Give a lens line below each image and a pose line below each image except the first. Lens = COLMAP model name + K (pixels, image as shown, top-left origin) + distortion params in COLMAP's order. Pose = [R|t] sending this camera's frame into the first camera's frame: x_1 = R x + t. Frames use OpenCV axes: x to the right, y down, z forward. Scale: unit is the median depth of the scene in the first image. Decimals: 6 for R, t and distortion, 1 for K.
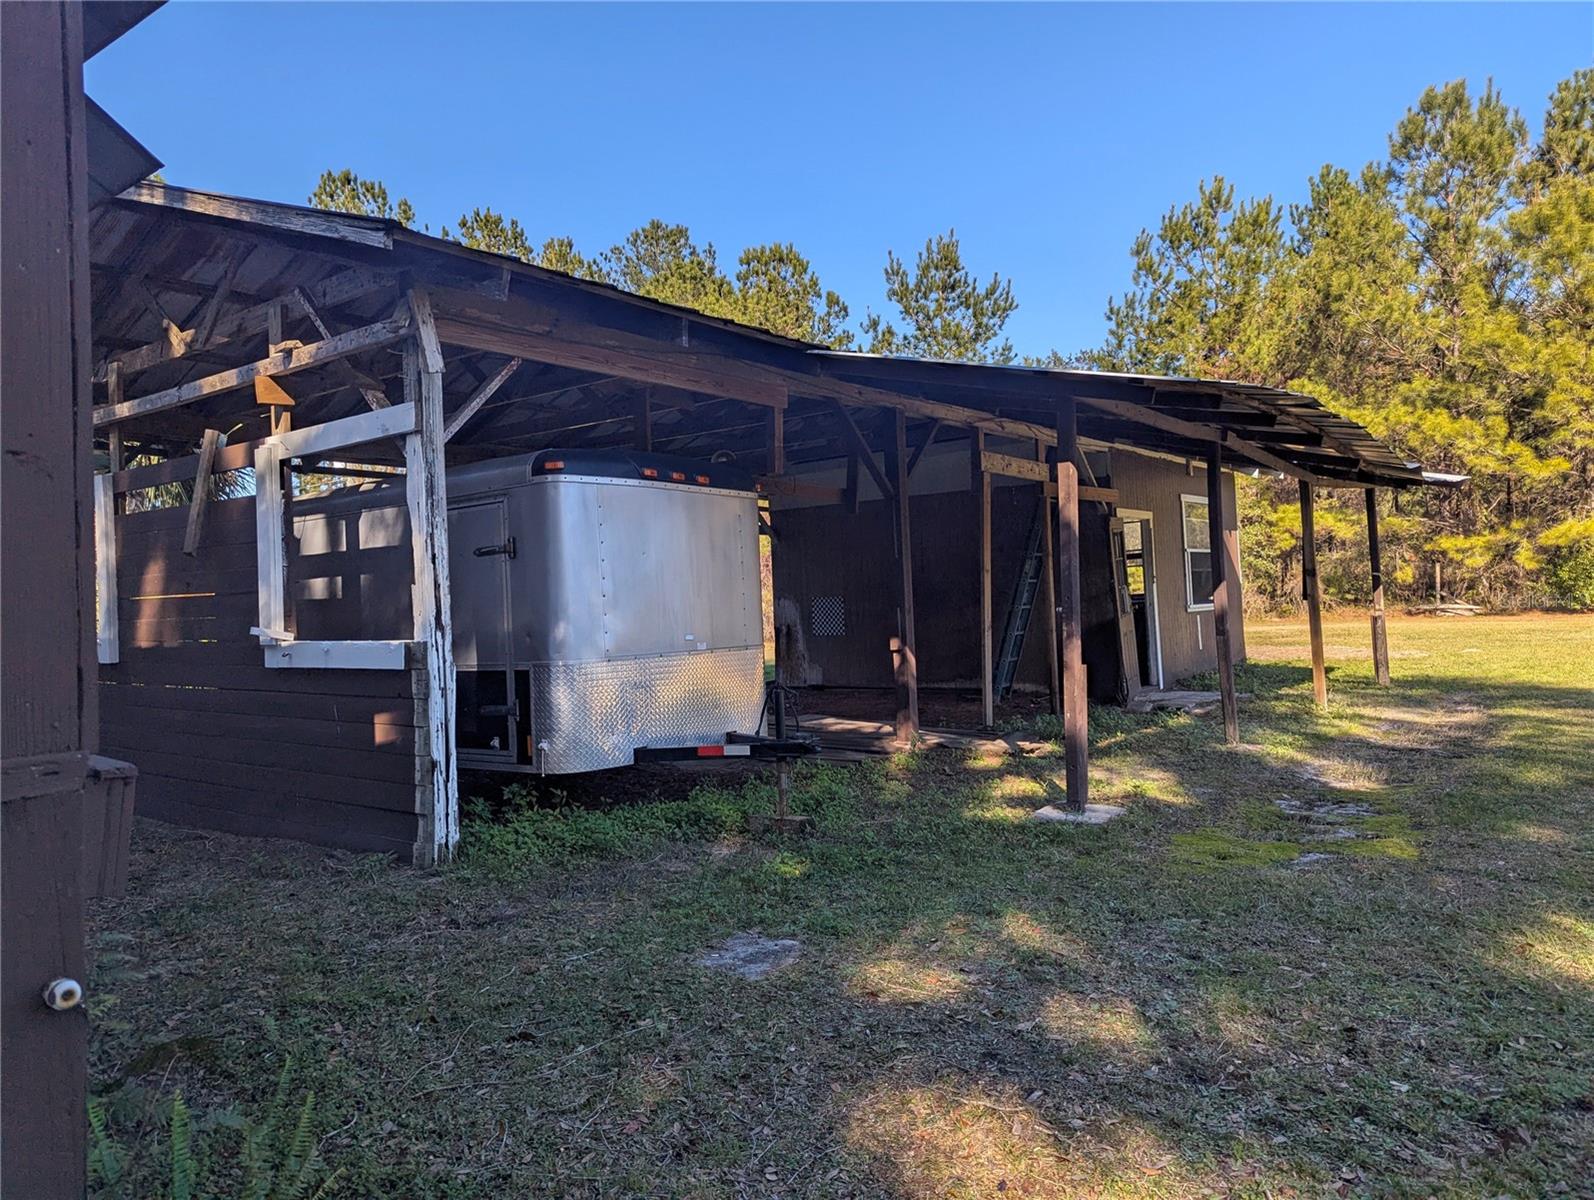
lens RADIAL K [[1133.3, 0, 787.6], [0, 1133.3, 587.4], [0, 0, 1]] dist [0.005144, -0.003370]
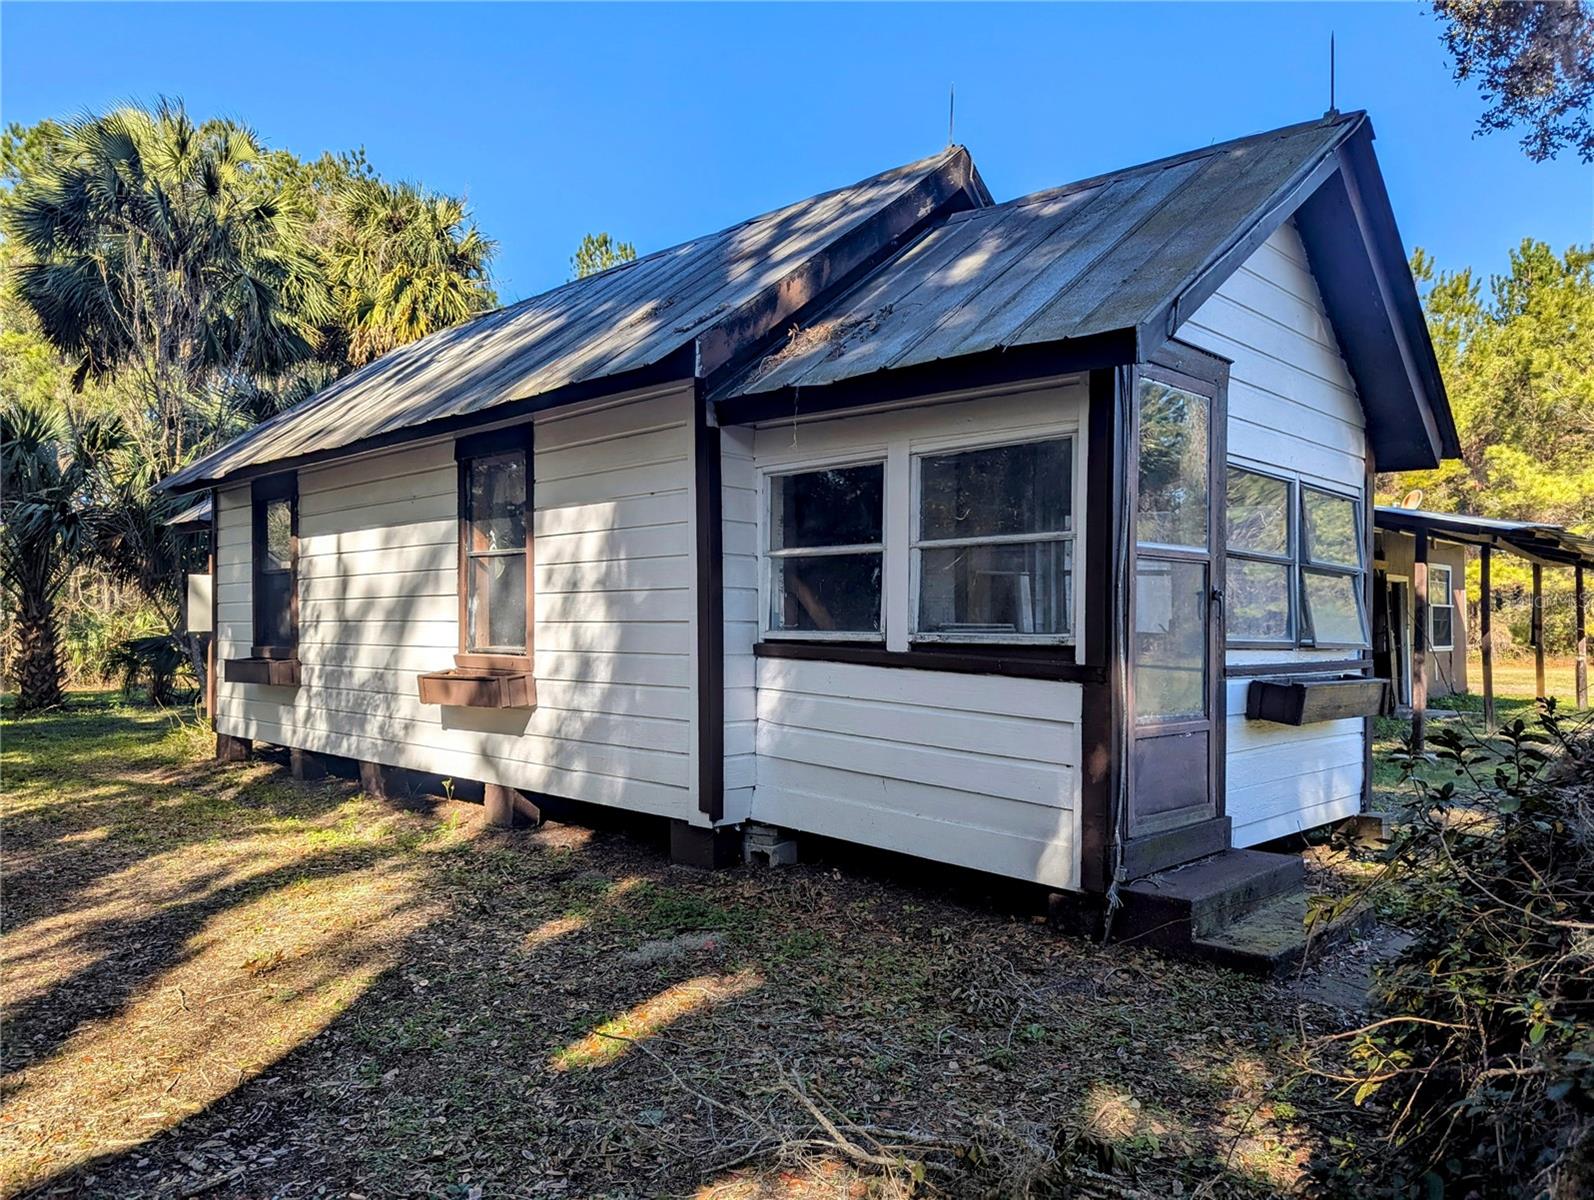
lens RADIAL K [[1133.3, 0, 806.9], [0, 1133.3, 612.8], [0, 0, 1]] dist [0.005144, -0.003370]
pose [[0.994116, 0.043254, -0.099314, -0.091009], [-0.042947, 0.999064, 0.005231, 0.000353], [0.099447, -0.000935, 0.995042, -0.150001]]
